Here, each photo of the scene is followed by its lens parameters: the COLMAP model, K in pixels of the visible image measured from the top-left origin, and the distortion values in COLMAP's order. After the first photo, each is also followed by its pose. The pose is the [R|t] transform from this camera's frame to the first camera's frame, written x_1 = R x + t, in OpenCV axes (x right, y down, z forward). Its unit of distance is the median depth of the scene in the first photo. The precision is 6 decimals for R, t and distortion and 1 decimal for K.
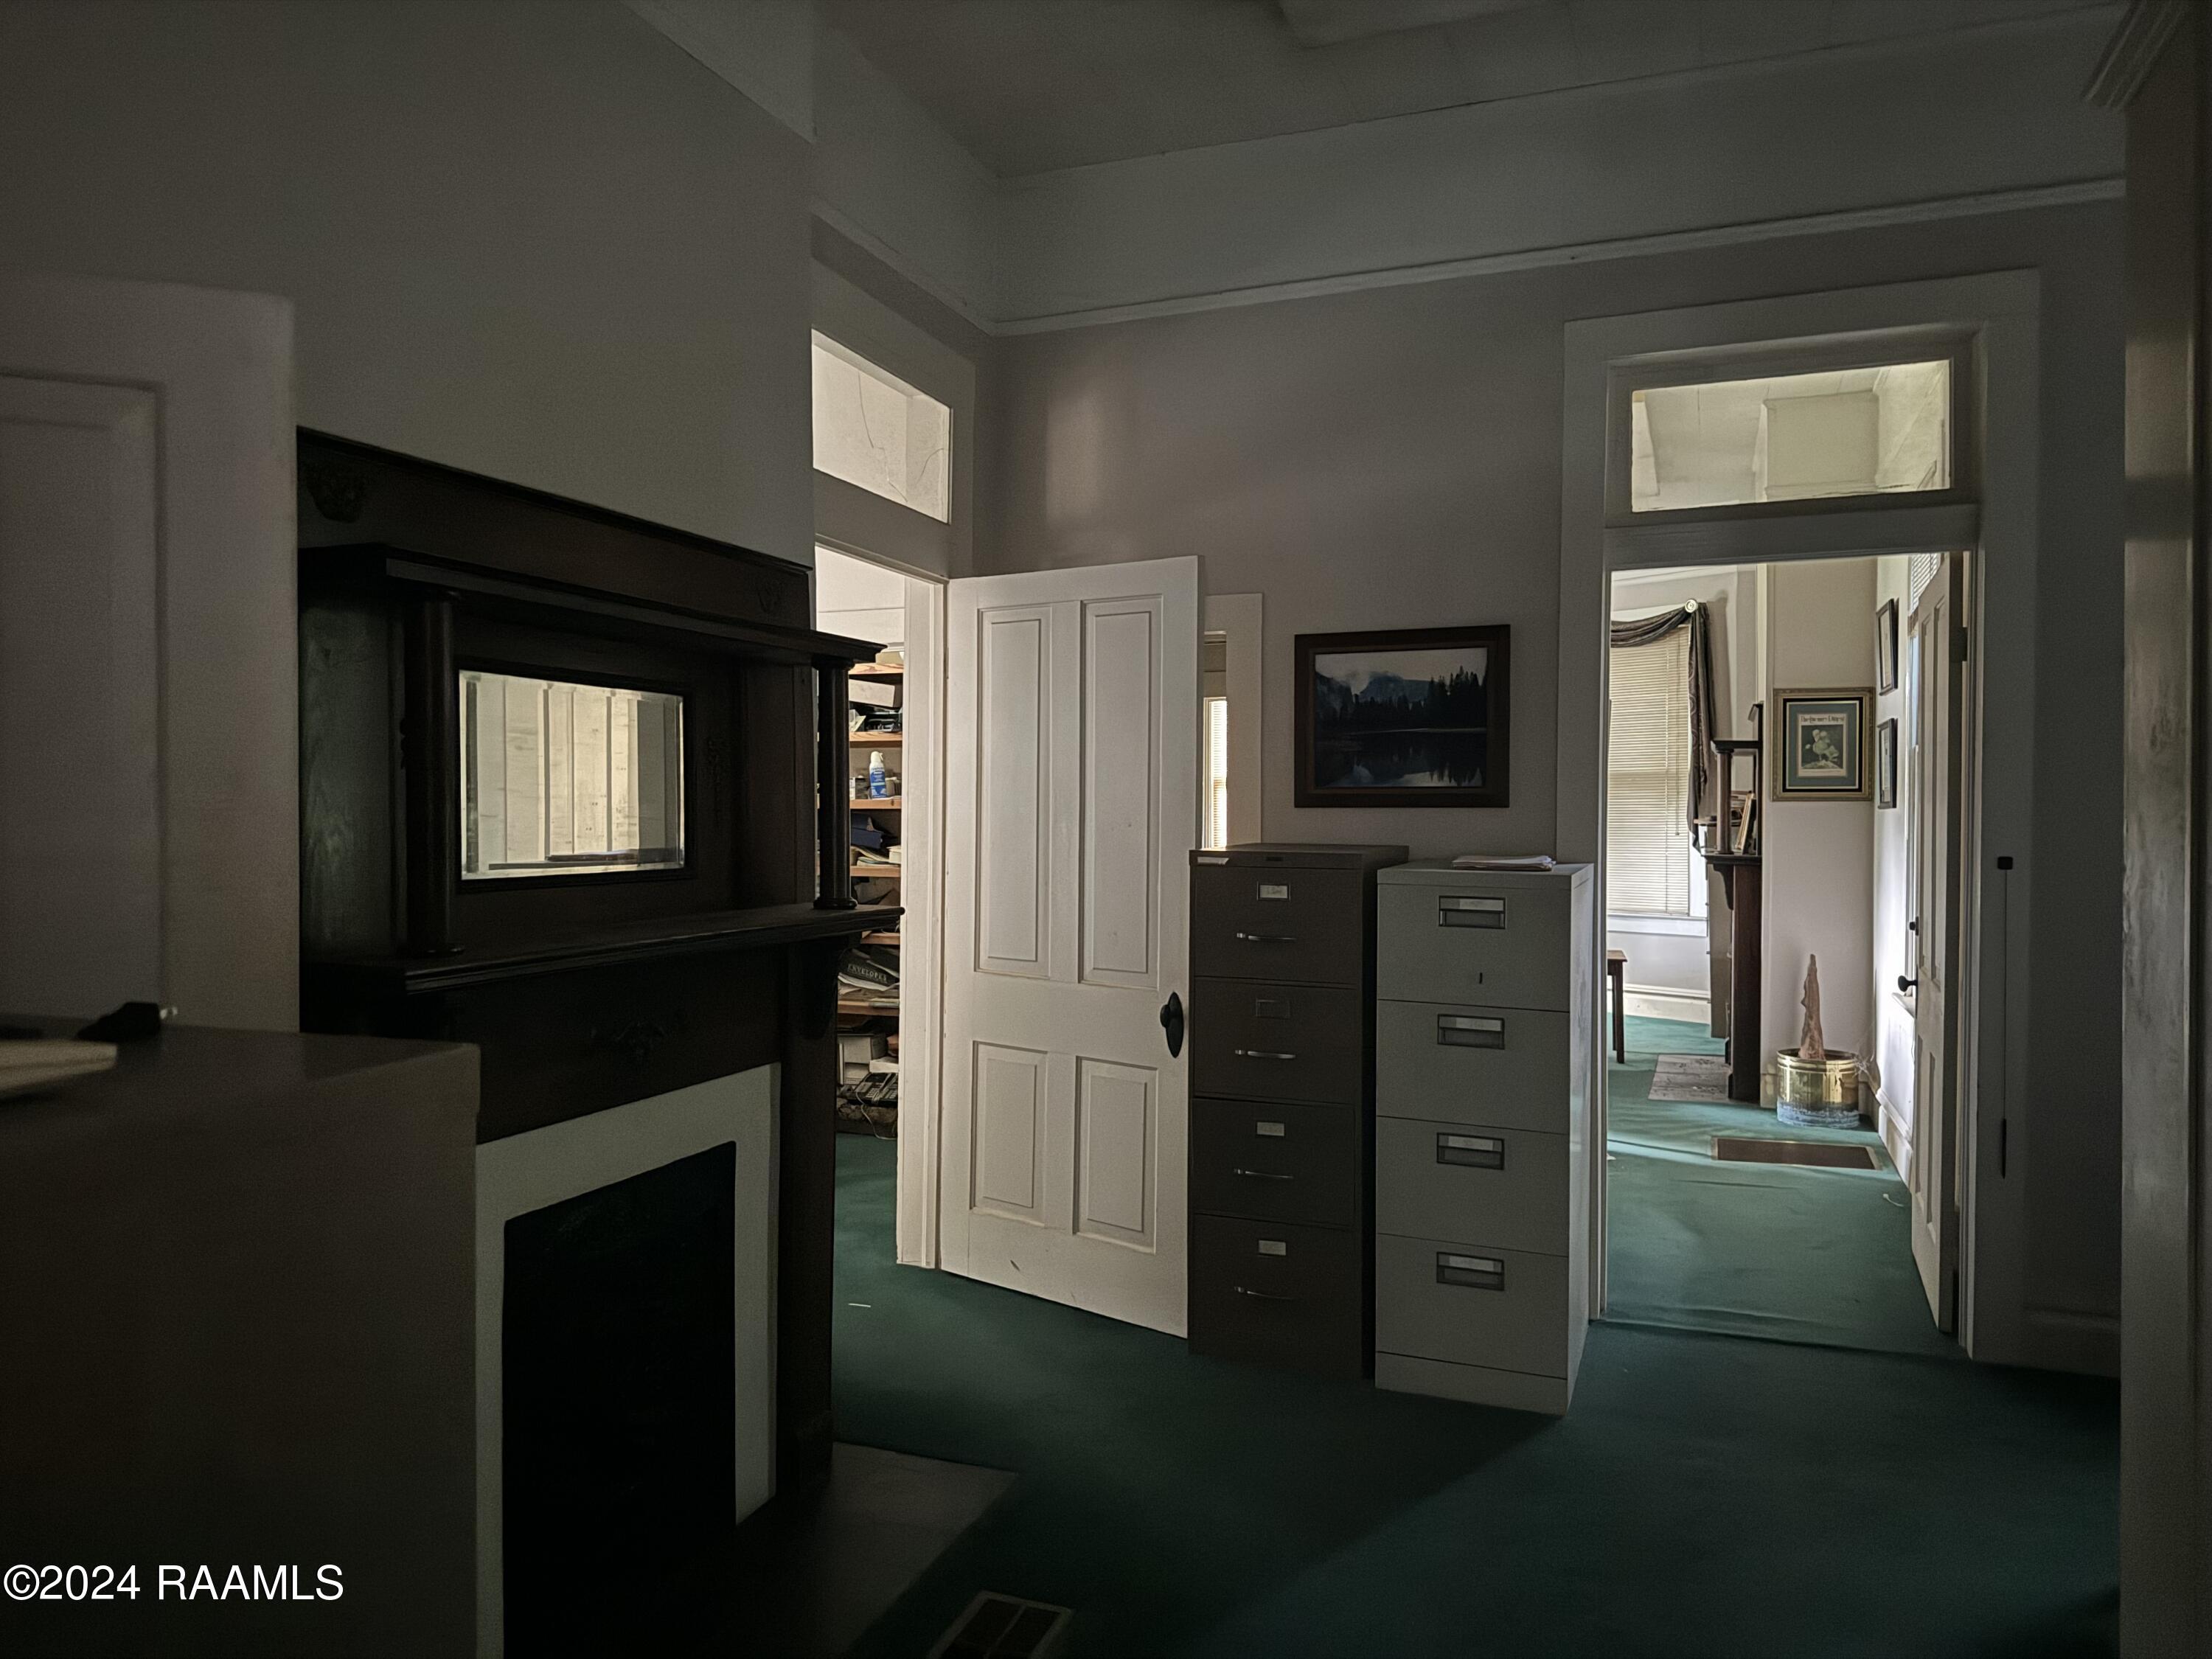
lens RADIAL K [[1570.4, 0, 1106.9], [0, 1570.4, 820.2], [0, 0, 1]] dist [0.020561, -0.010833]
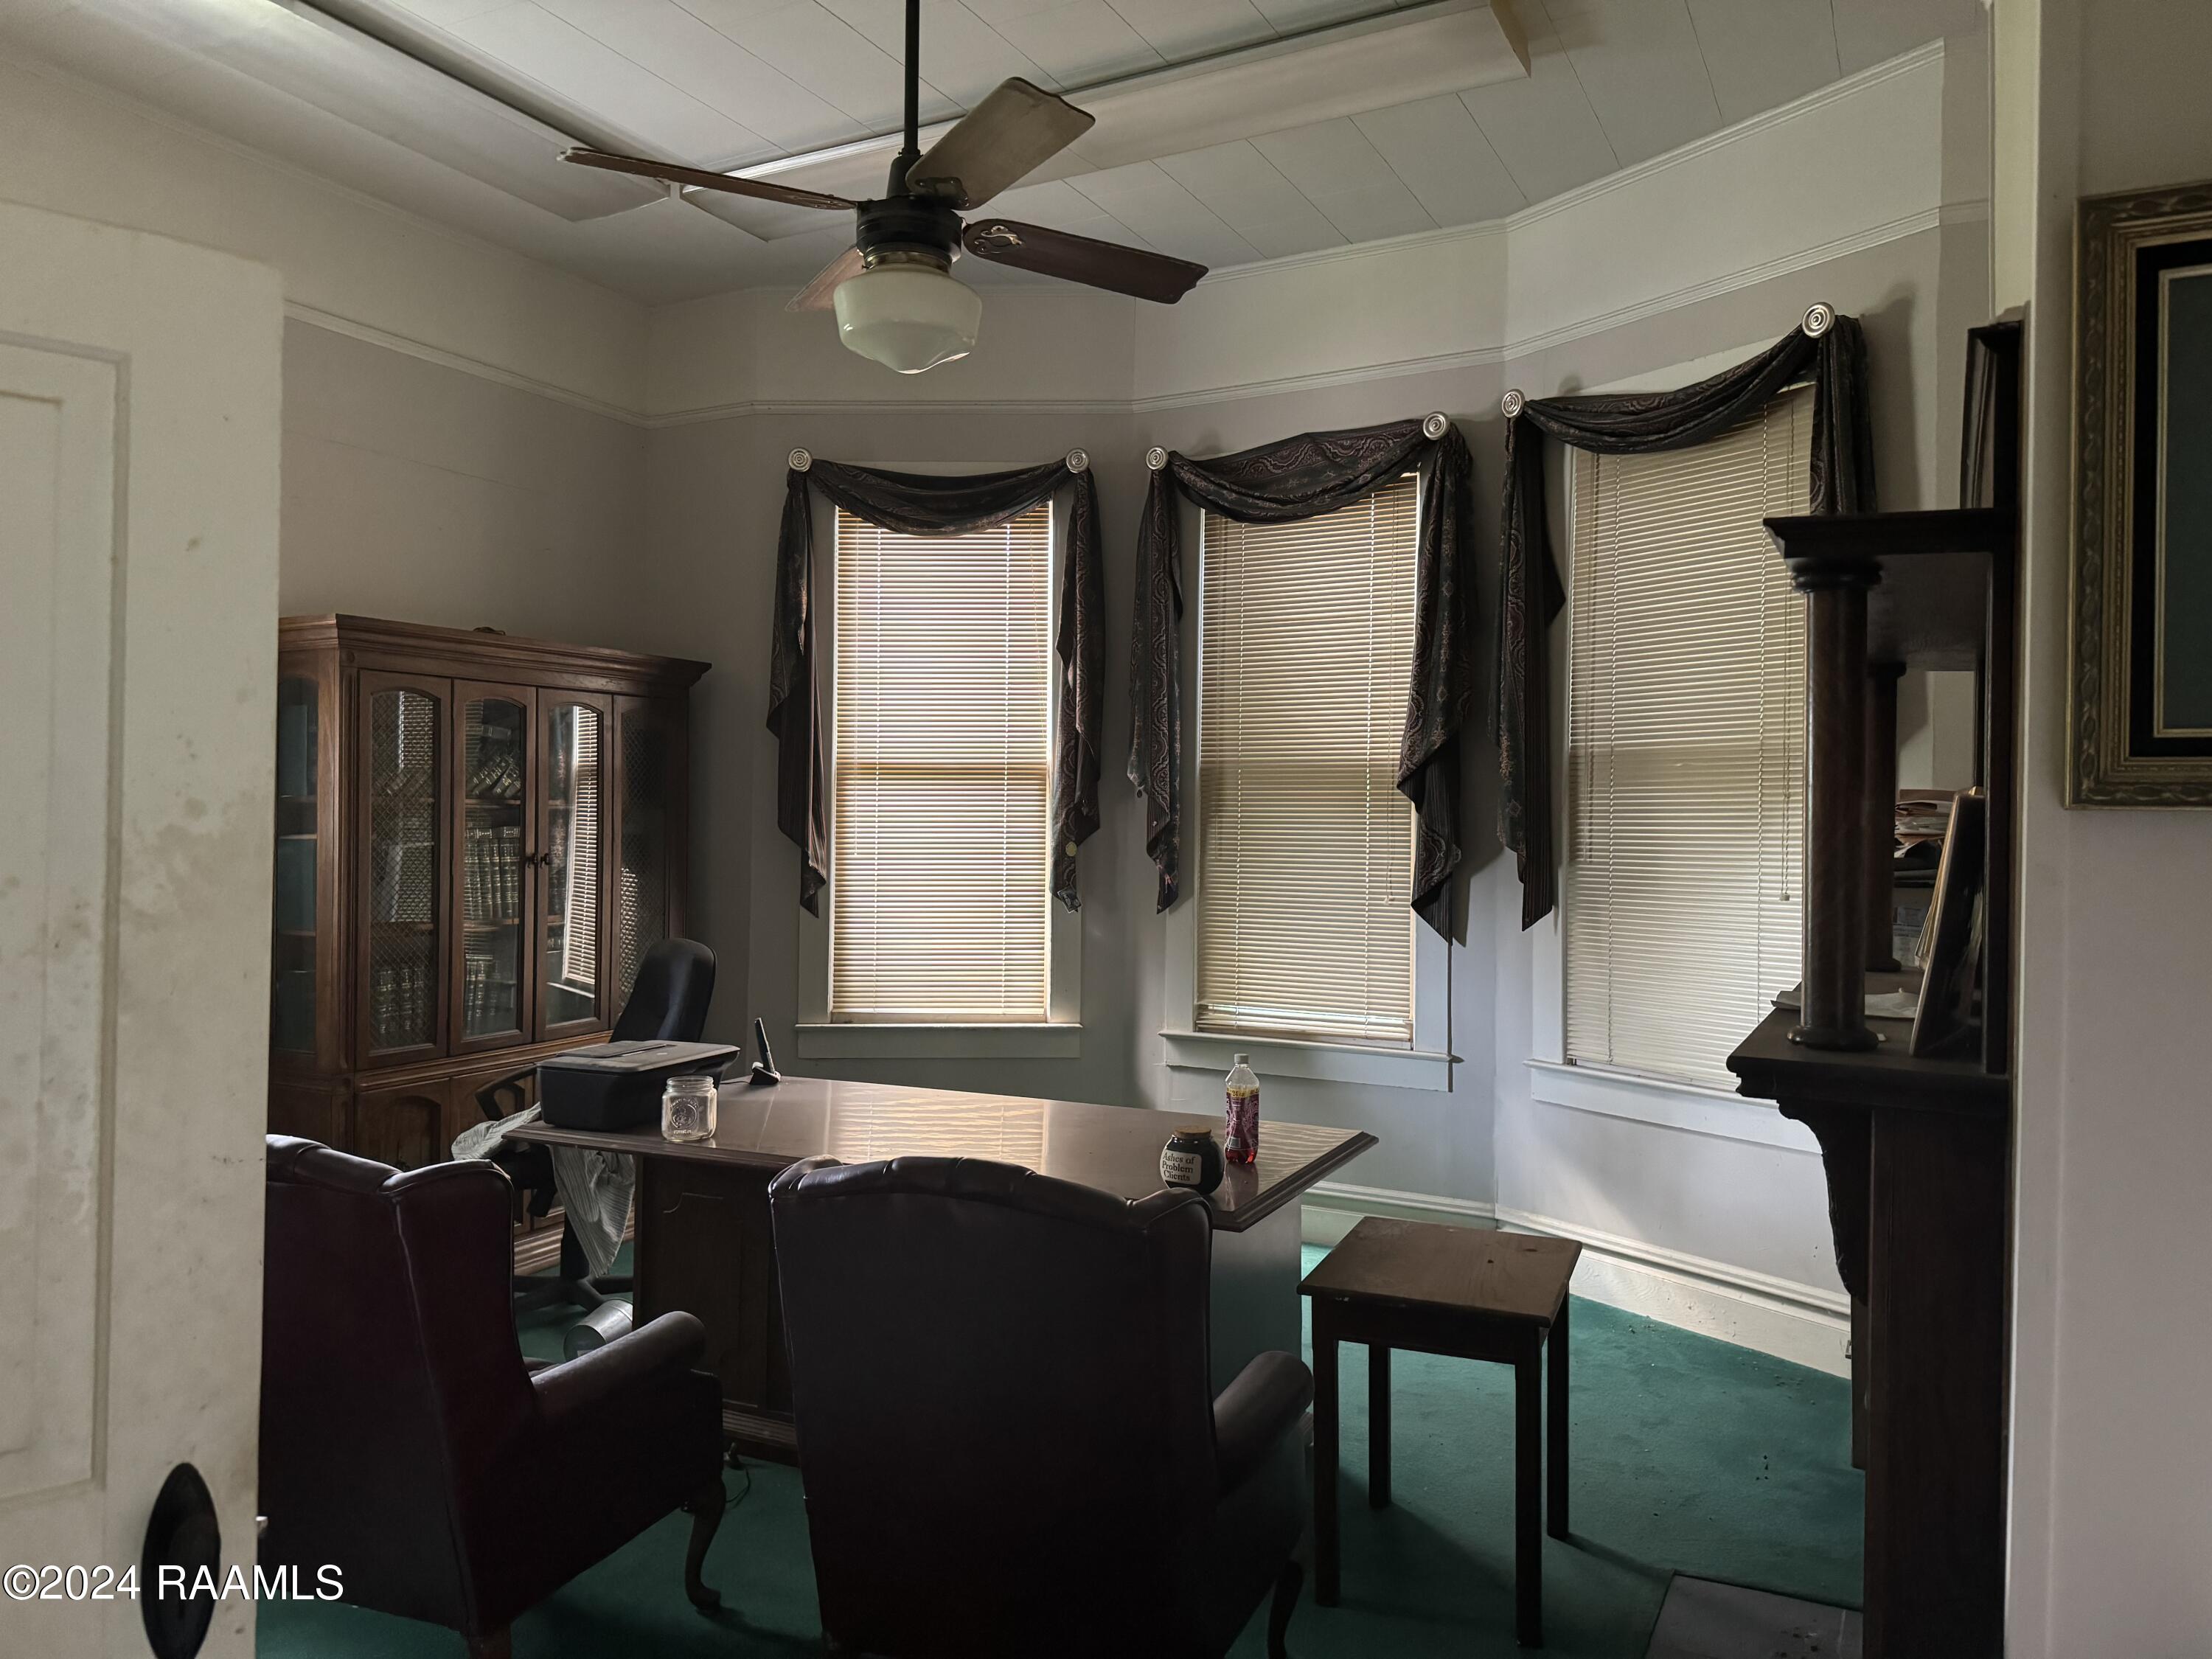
lens RADIAL K [[1570.4, 0, 1109.9], [0, 1570.4, 822.1], [0, 0, 1]] dist [0.020561, -0.010833]
pose [[0.992824, 0.008780, -0.119258, 0.333318], [-0.010511, 0.999848, -0.013891, -0.006220], [0.119118, 0.015044, 0.992766, 0.805617]]
